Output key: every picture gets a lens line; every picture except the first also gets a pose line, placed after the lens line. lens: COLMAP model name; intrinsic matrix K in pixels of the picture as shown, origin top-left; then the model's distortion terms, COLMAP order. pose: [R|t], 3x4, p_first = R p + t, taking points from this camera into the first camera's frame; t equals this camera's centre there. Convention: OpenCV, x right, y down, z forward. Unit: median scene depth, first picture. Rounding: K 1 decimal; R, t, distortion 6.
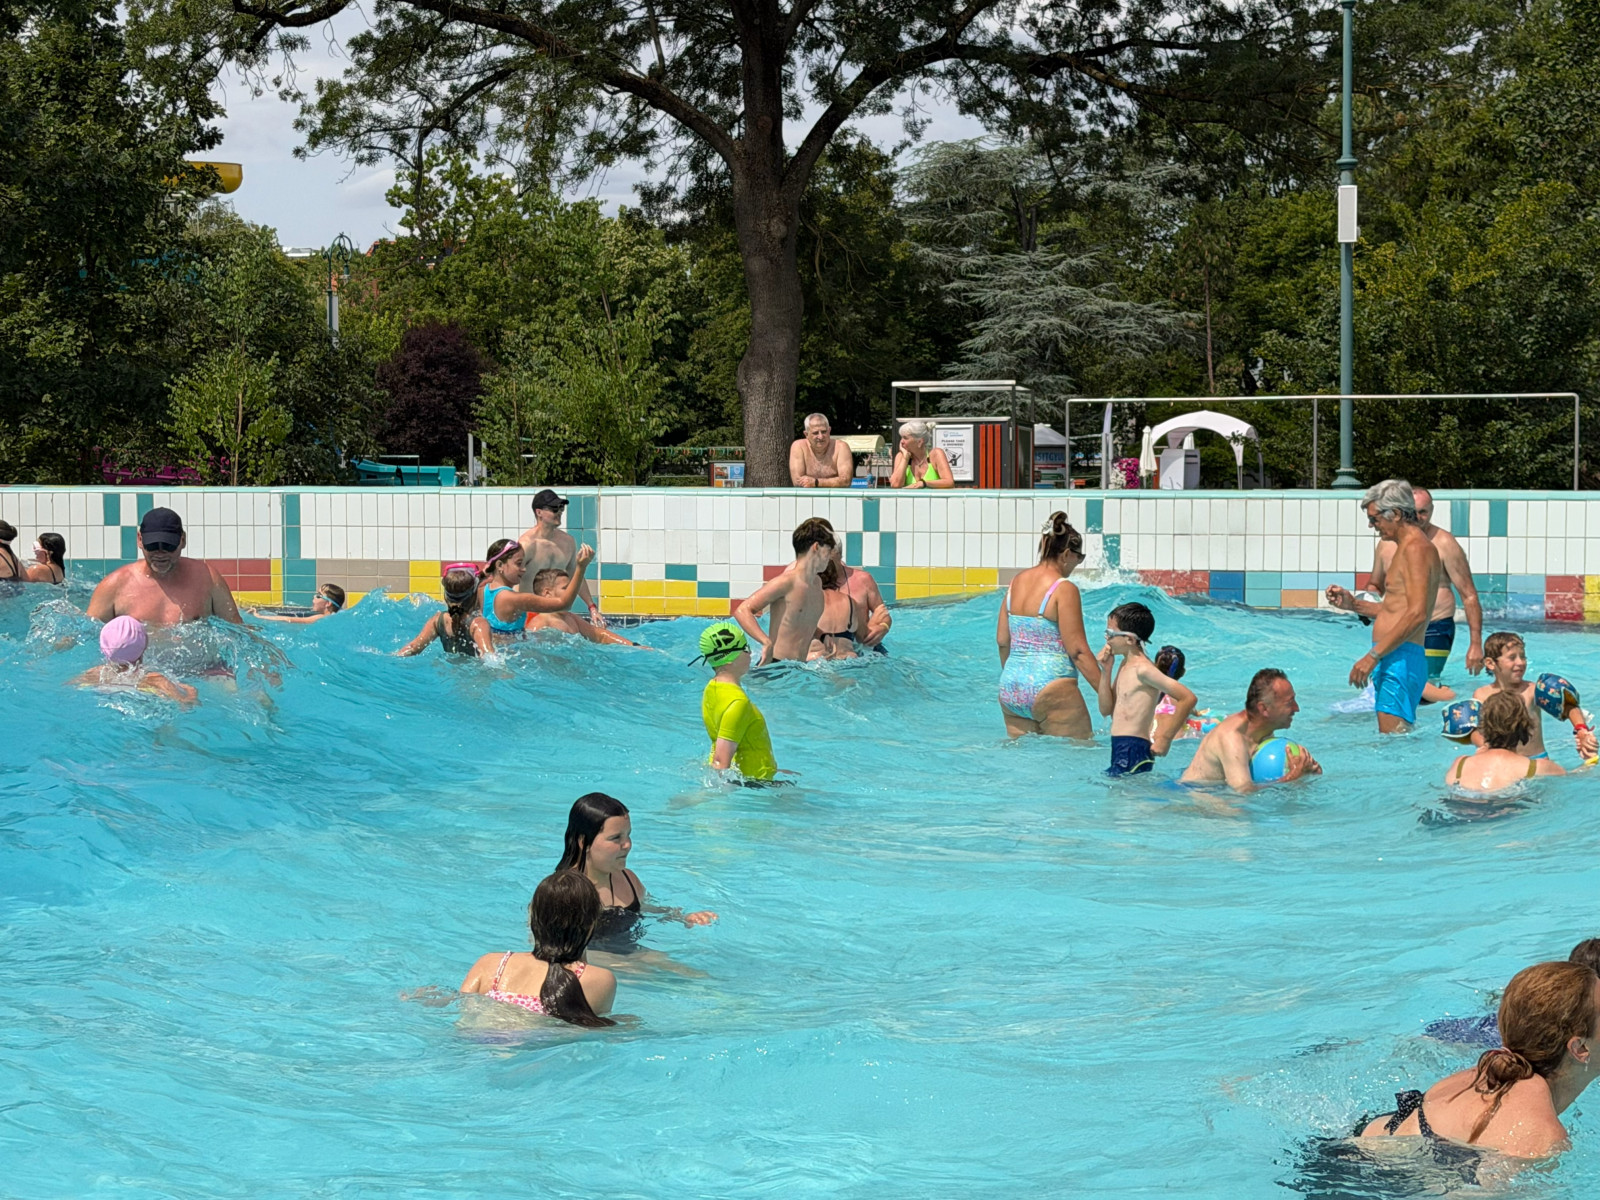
lens RADIAL K [[2921.1, 0, 799.0], [0, 2921.1, 599.6], [0, 0, 1]] dist [-0.025787, 0.000000]
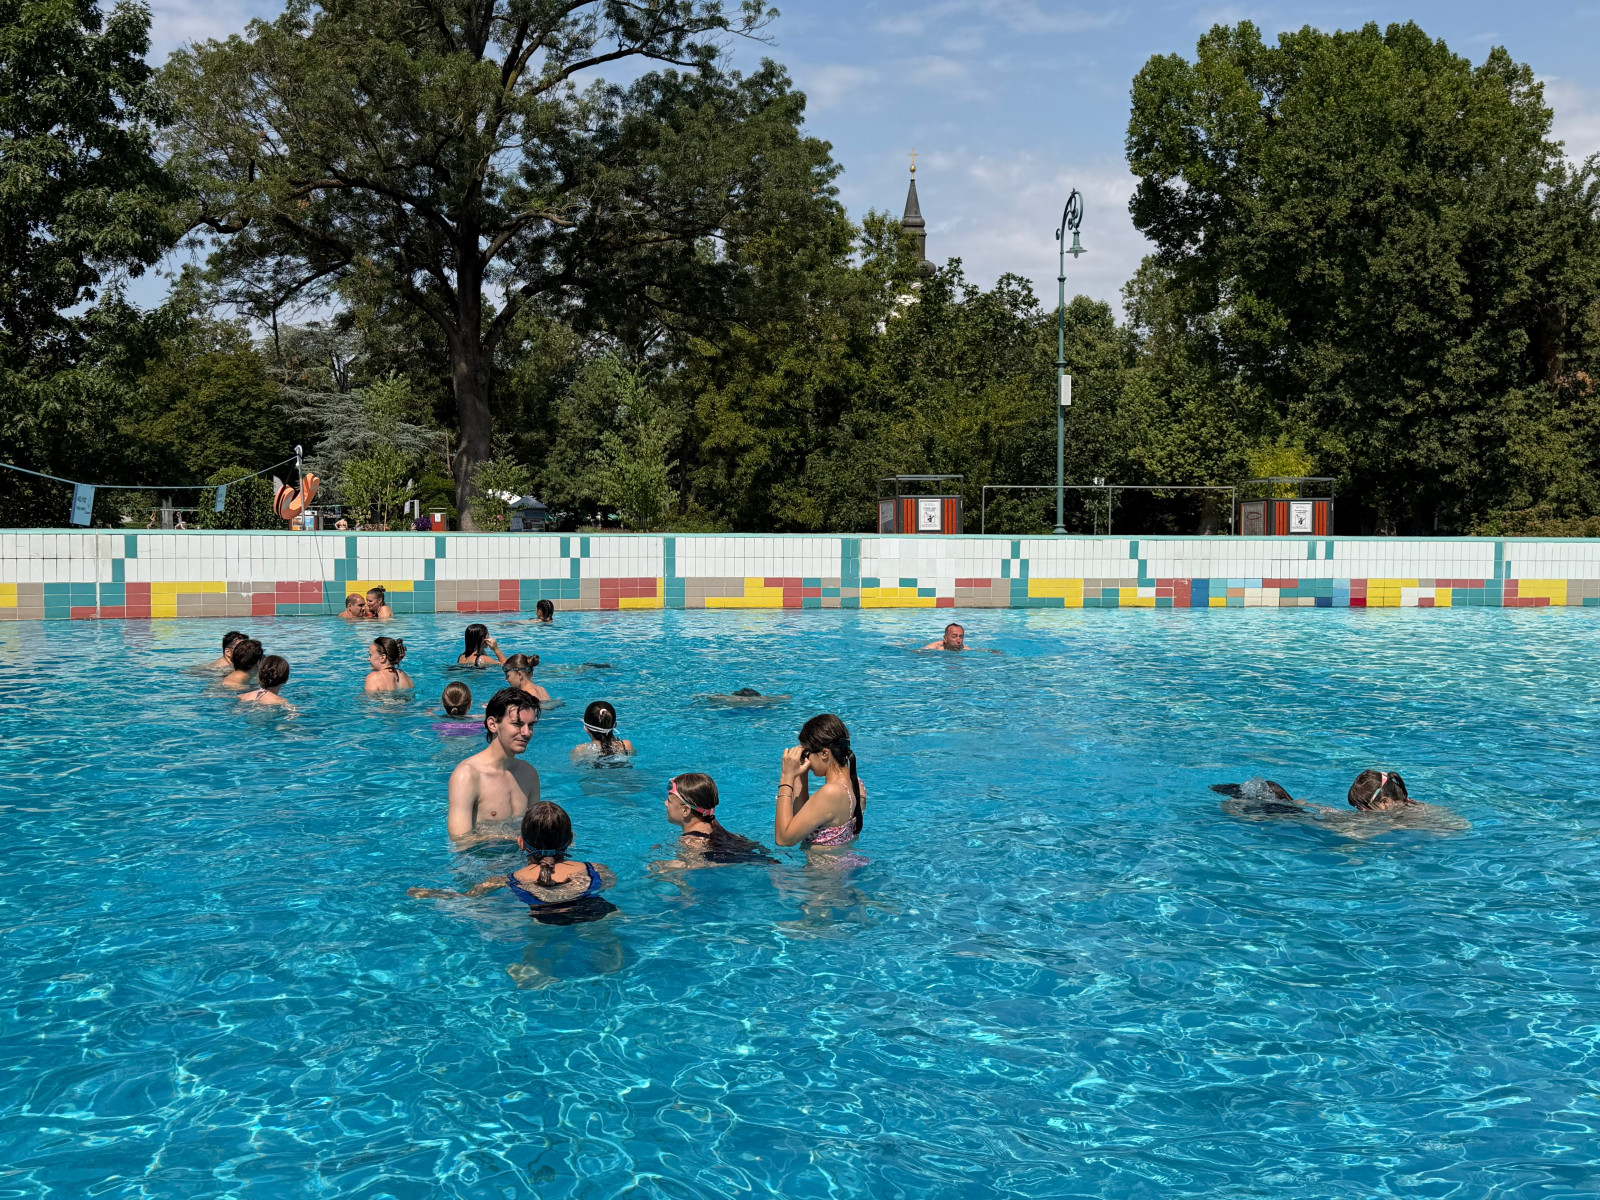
lens RADIAL K [[1606.3, 0, 796.7], [0, 1606.3, 601.8], [0, 0, 1]] dist [0.073487, 0.000000]
pose [[0.890301, -0.017059, 0.455053, -0.520527], [0.014301, 0.999853, 0.009504, -0.007797], [-0.455148, -0.001953, 0.890414, 0.166187]]
